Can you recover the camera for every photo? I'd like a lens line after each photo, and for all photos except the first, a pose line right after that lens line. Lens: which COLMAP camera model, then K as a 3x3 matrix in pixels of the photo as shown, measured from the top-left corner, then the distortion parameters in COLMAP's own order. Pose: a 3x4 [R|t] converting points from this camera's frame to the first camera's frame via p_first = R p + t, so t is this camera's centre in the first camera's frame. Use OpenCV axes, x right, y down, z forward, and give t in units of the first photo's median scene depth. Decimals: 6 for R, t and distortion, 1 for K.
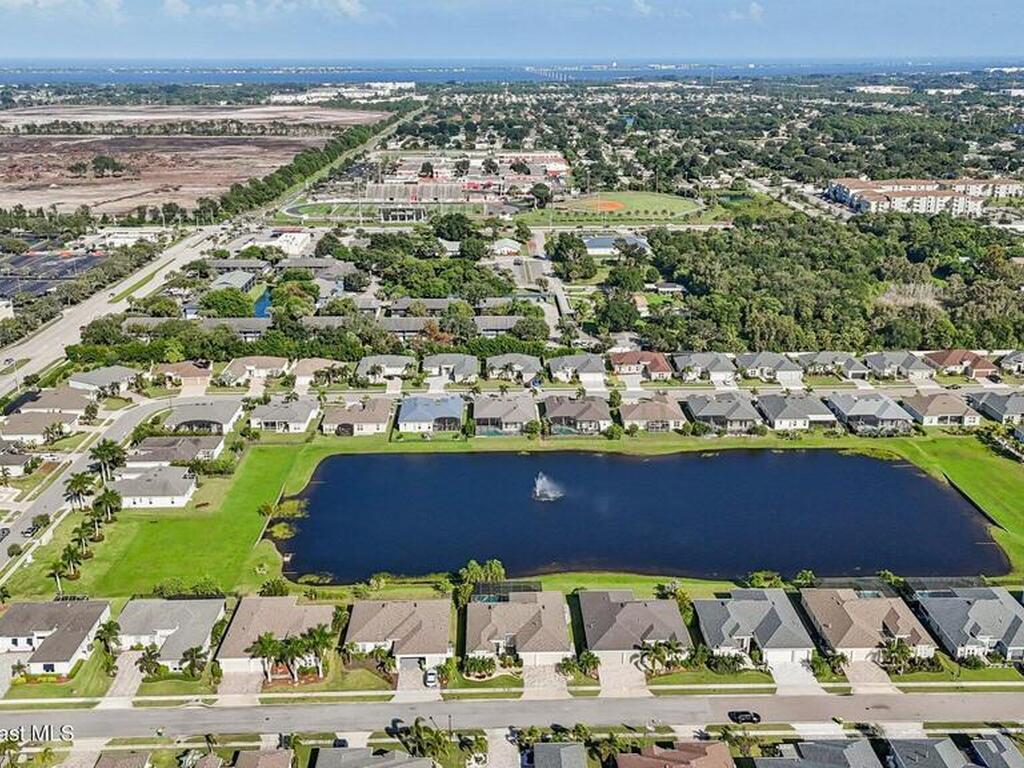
lens RADIAL K [[1013.6, 0, 513.1], [0, 1013.6, 395.8], [0, 0, 1]] dist [0.132862, -0.271493]
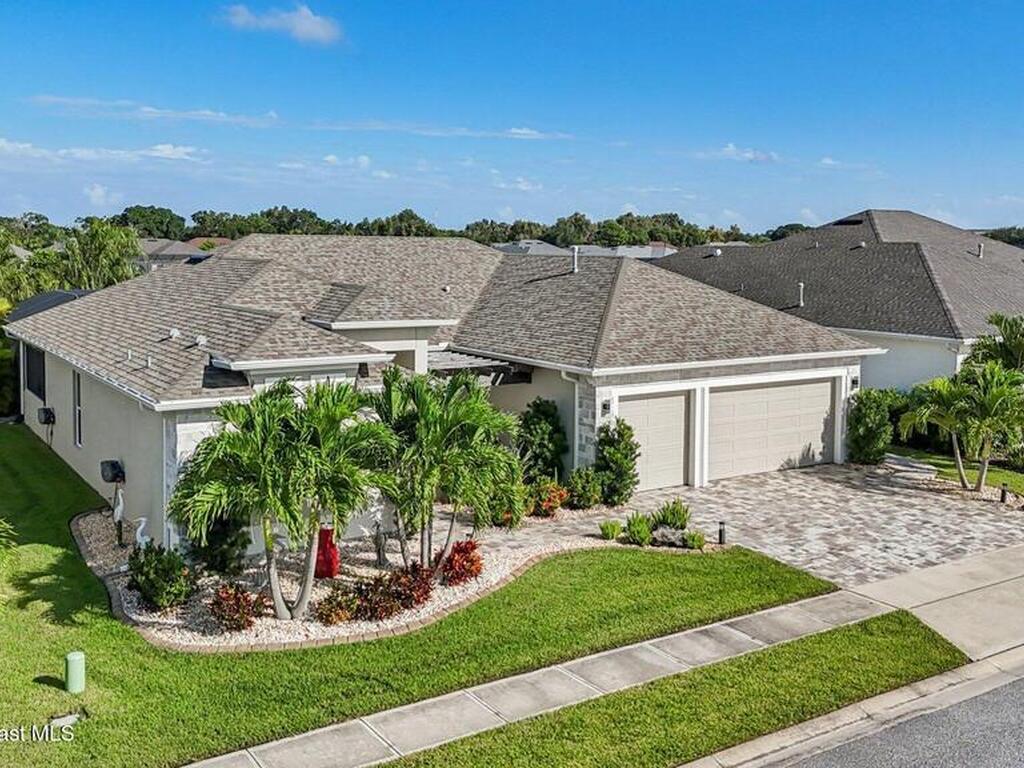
lens RADIAL K [[1024.5, 0, 516.5], [0, 1024.5, 380.8], [0, 0, 1]] dist [0.100569, -0.193618]
pose [[0.848560, -0.060235, 0.525659, -0.040185], [0.159509, 0.976399, -0.145606, 0.163783], [-0.504482, 0.207403, 0.838142, 0.552548]]
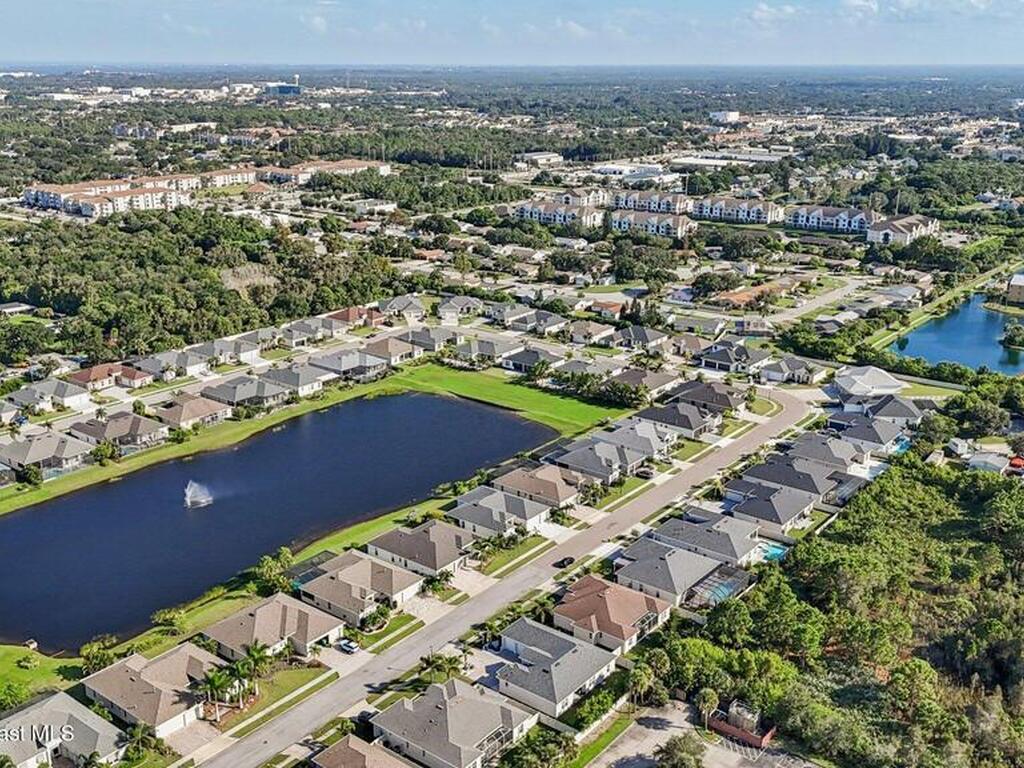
lens RADIAL K [[1024.5, 0, 516.5], [0, 1024.5, 380.8], [0, 0, 1]] dist [0.100569, -0.193618]
pose [[0.633822, -0.224271, 0.740251, -0.420737], [0.238530, 0.967071, 0.088754, -0.026644], [-0.735781, 0.120317, 0.666446, 0.075422]]
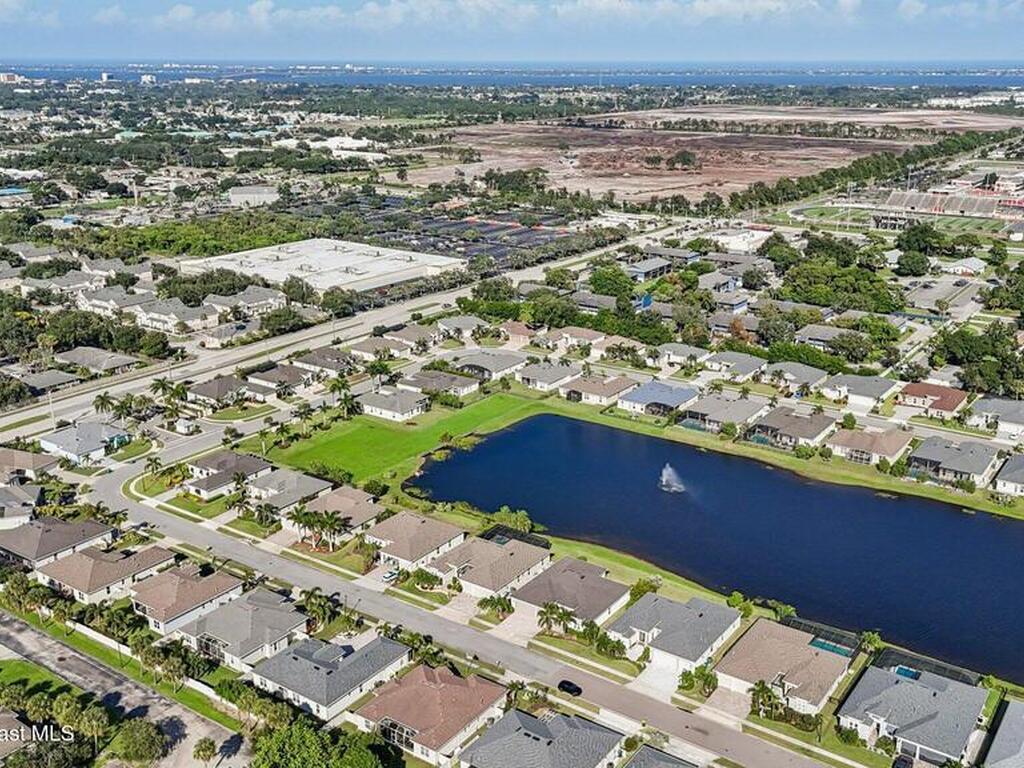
lens RADIAL K [[1013.6, 0, 513.1], [0, 1013.6, 395.8], [0, 0, 1]] dist [0.132862, -0.271493]
pose [[0.801769, 0.189941, -0.566647, 0.407749], [-0.190999, 0.979863, 0.058201, -0.018501], [0.566292, 0.061565, 0.821902, 0.045927]]
